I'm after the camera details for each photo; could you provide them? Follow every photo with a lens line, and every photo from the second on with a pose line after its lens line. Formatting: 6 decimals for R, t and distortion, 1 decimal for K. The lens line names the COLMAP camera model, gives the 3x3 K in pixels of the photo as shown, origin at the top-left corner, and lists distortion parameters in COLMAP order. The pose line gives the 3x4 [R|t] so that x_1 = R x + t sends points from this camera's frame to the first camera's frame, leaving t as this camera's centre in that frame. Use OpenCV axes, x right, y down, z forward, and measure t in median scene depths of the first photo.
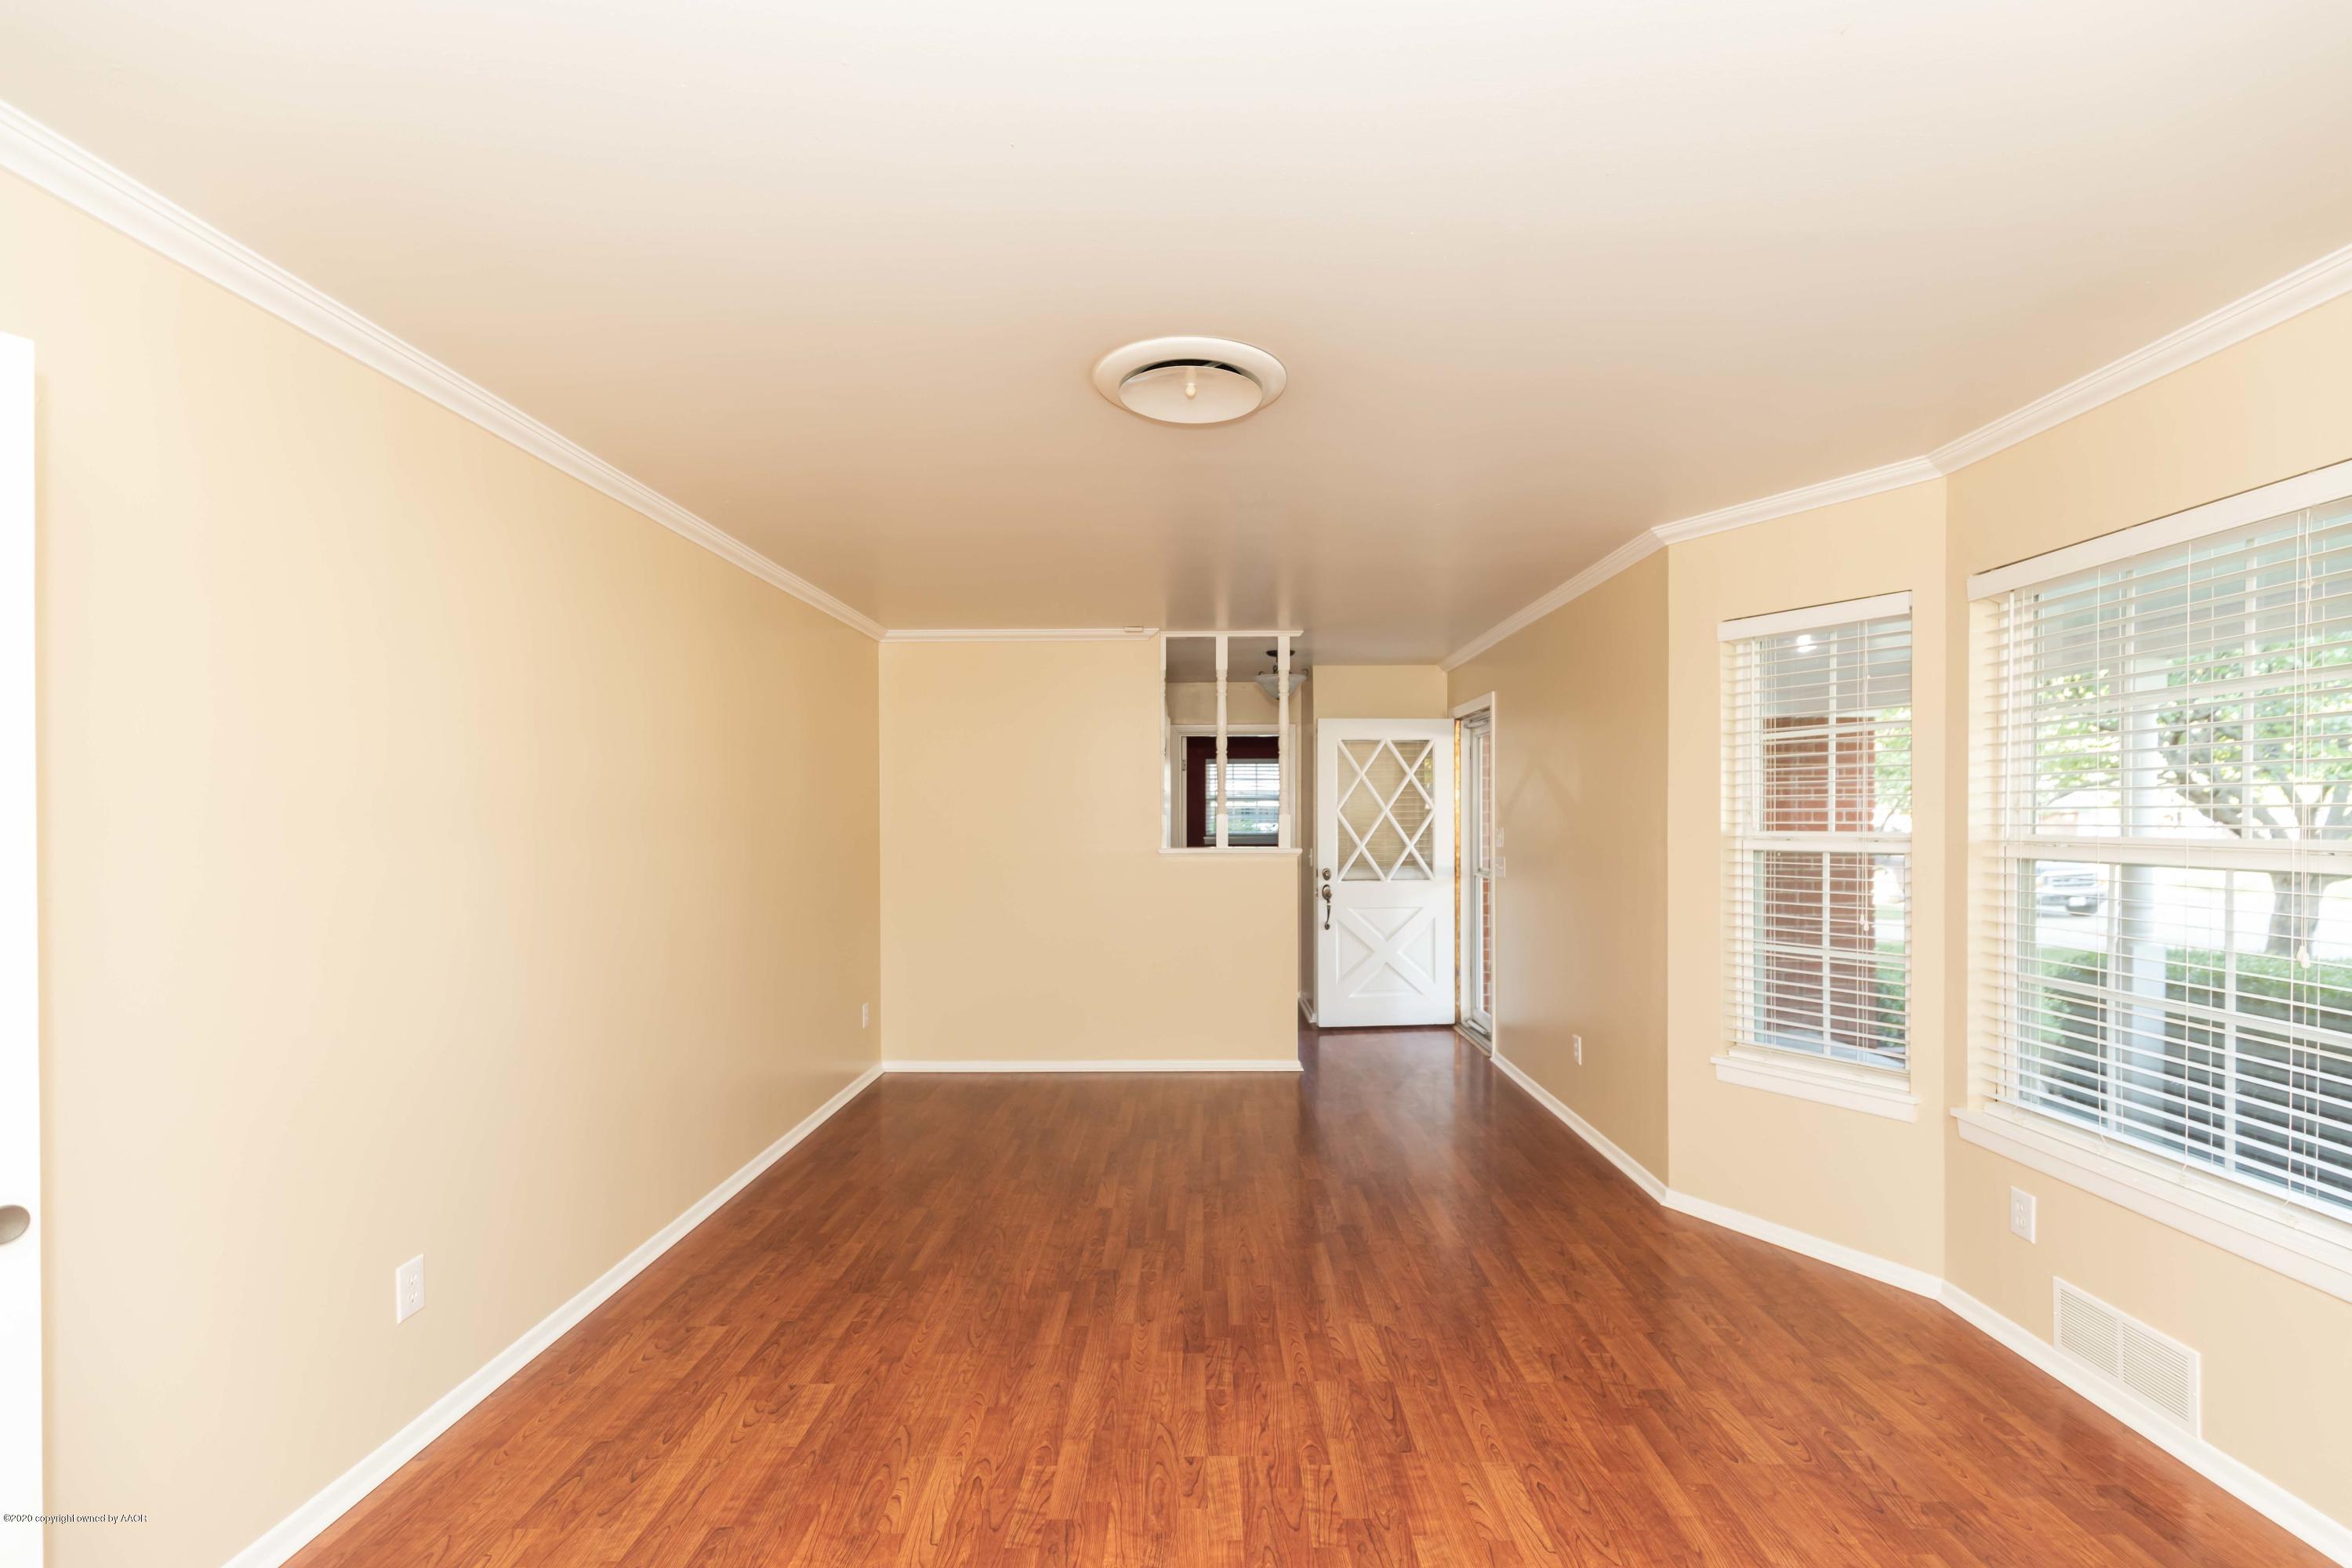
lens RADIAL K [[1062.1, 0, 1187.7], [0, 1062.1, 778.3], [0, 0, 1]] dist [0.000765, -0.000420]
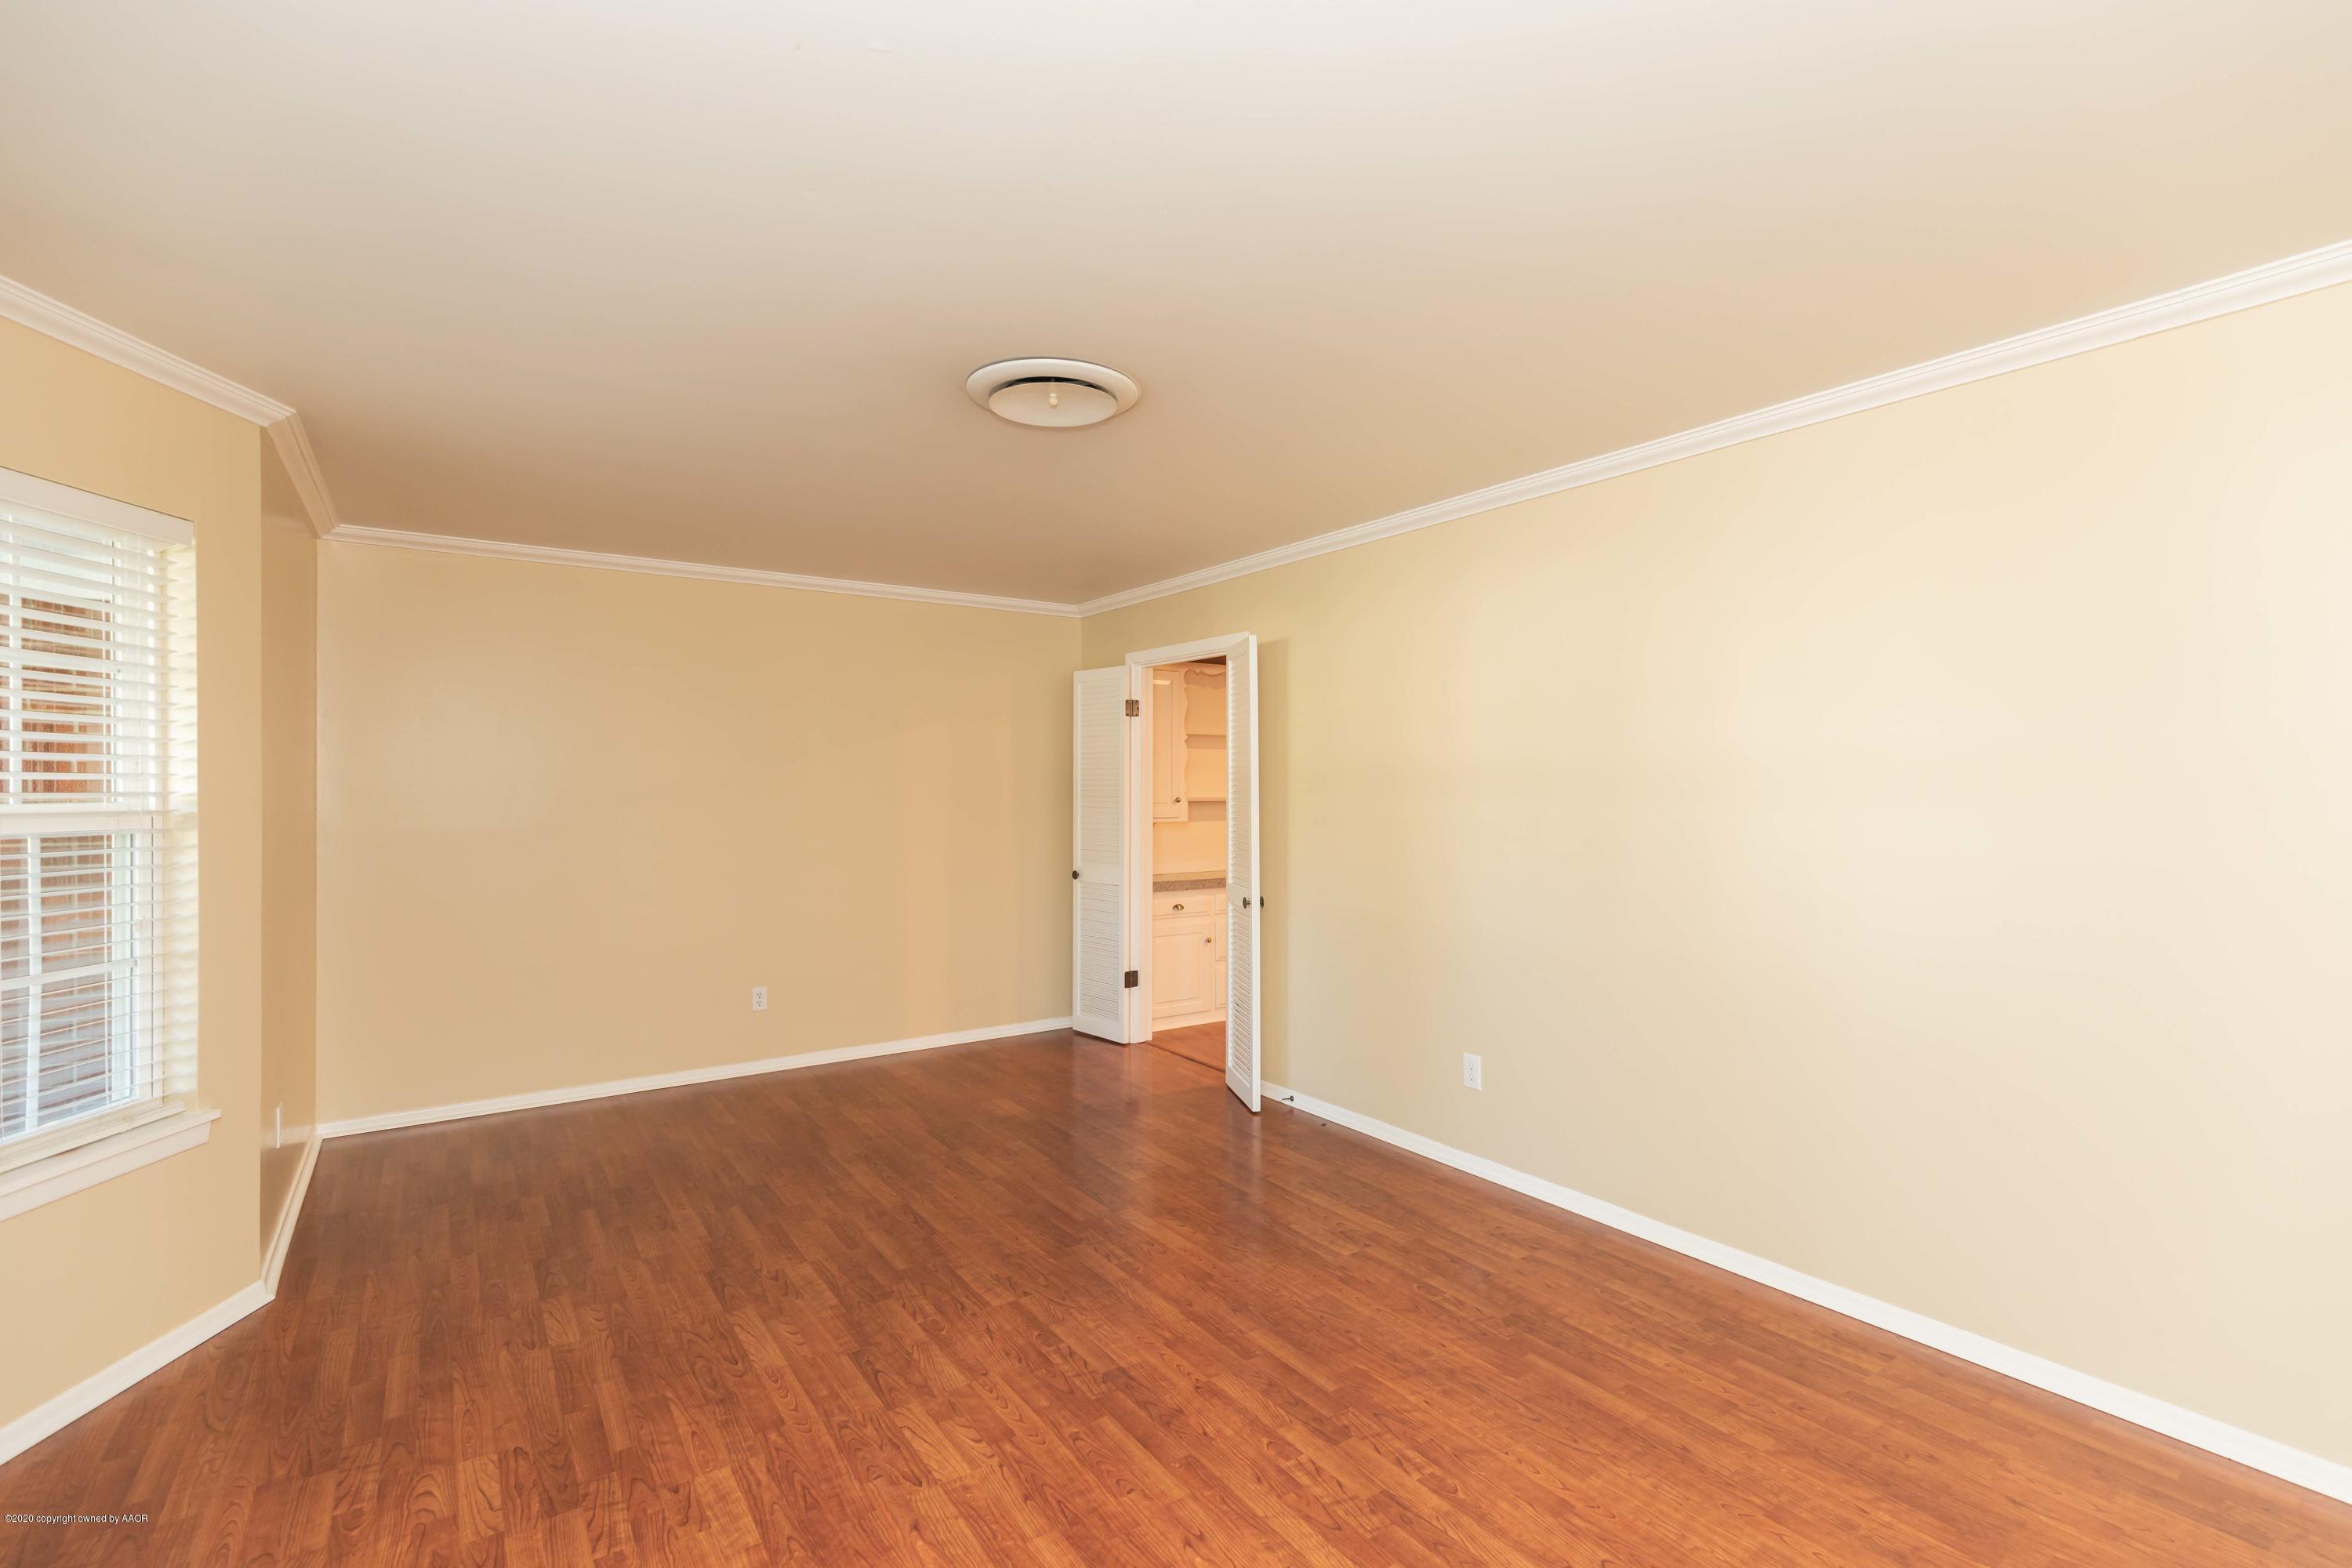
lens RADIAL K [[1062.1, 0, 1187.7], [0, 1062.1, 778.3], [0, 0, 1]] dist [0.000765, -0.000420]
pose [[-0.812911, 0.002475, -0.582382, 0.493797], [0.025522, 0.999182, -0.031377, 0.066214], [0.581828, -0.040370, -0.812309, 1.843049]]
